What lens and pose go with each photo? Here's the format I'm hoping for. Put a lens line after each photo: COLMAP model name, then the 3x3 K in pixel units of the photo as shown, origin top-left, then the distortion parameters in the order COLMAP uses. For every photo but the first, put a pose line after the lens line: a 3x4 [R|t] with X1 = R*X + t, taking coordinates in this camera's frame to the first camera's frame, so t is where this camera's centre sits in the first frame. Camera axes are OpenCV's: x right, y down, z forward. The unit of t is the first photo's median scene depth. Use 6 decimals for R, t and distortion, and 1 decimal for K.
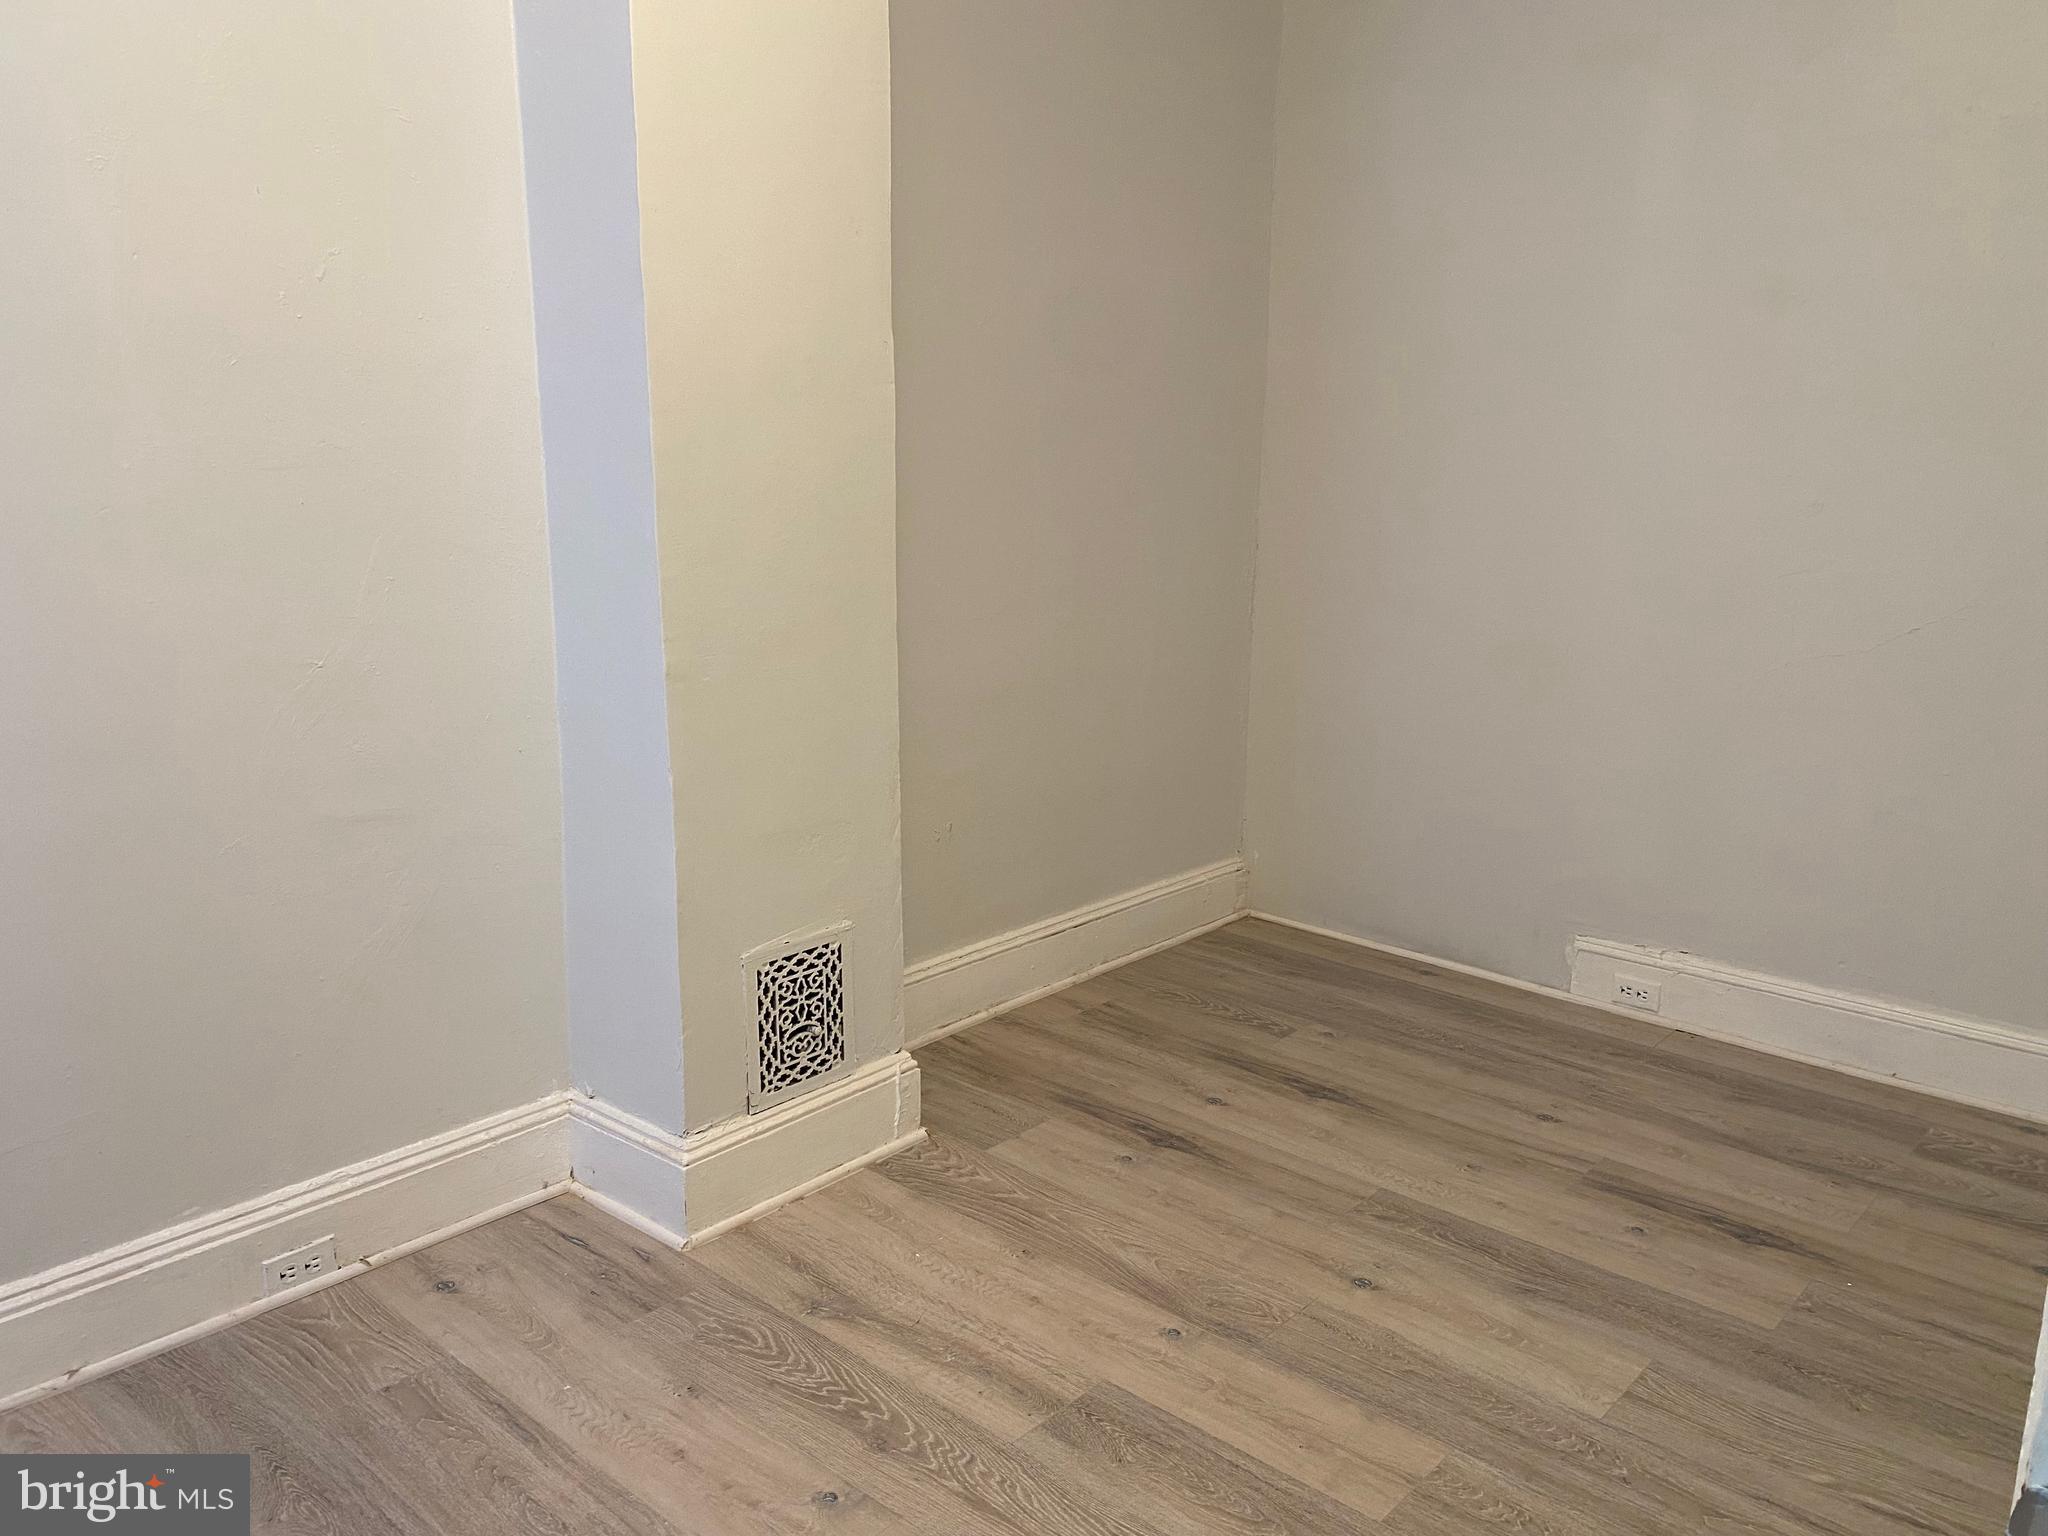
lens RADIAL K [[1557.6, 0, 1035.0], [0, 1557.6, 762.9], [0, 0, 1]] dist [0.040851, -0.047589]
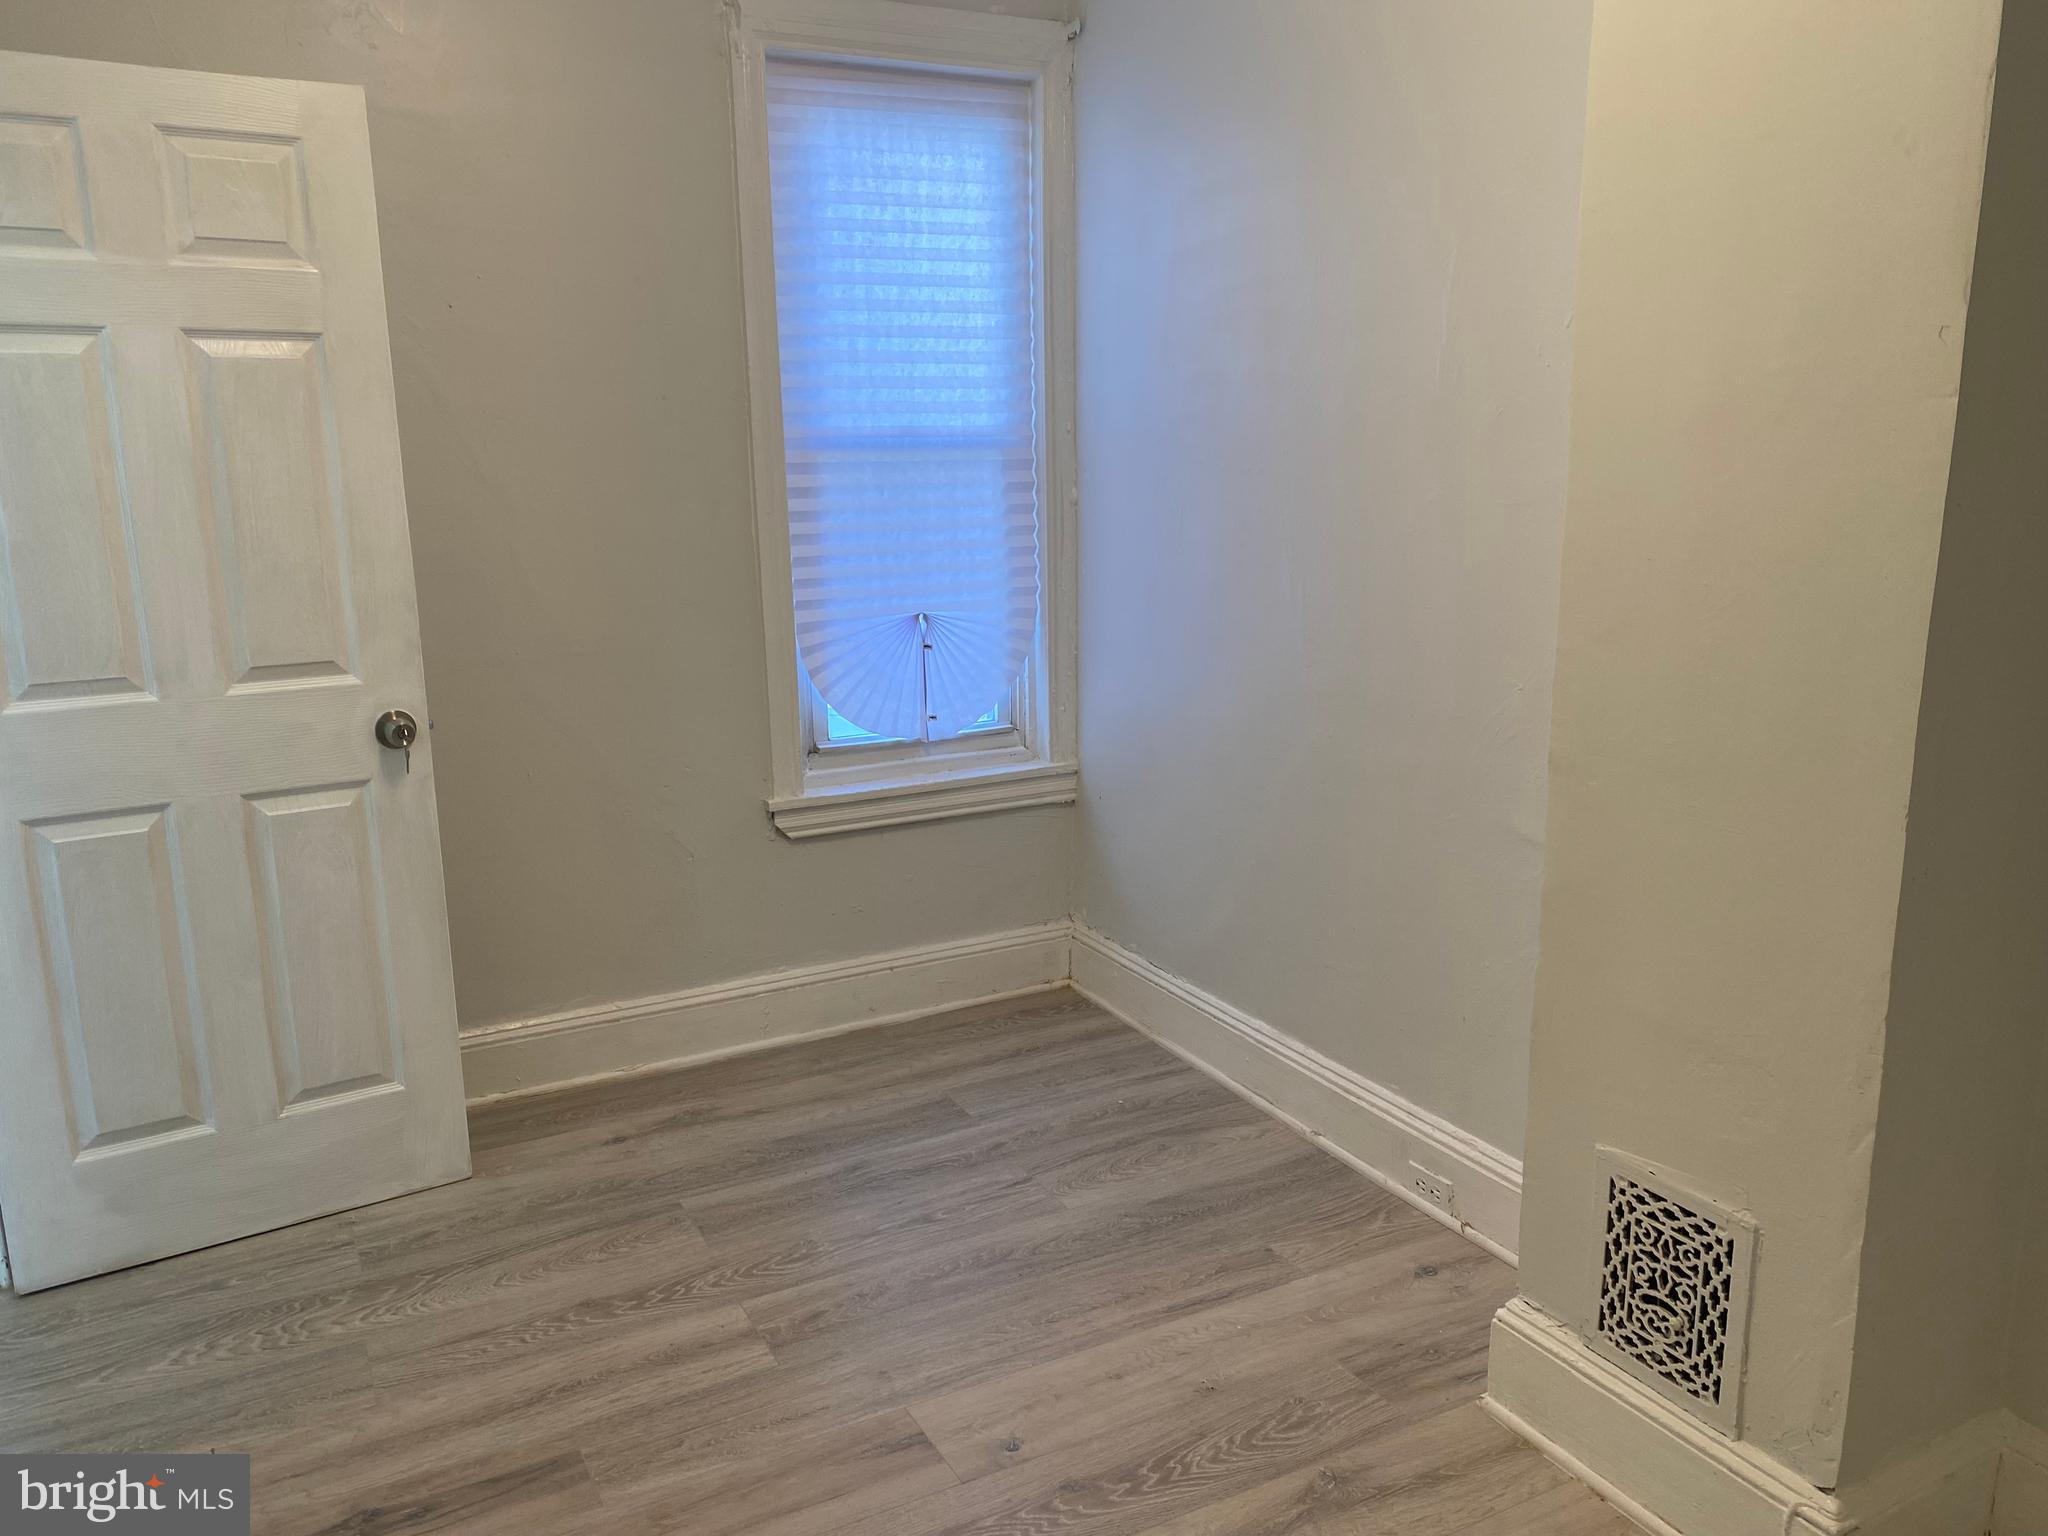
lens RADIAL K [[1557.6, 0, 1031.1], [0, 1557.6, 774.9], [0, 0, 1]] dist [0.040851, -0.047589]
pose [[-0.340508, 0.197722, -0.919217, 0.576913], [-0.188662, 0.943389, 0.272808, -0.206357], [0.921120, 0.266315, -0.283928, 0.881302]]
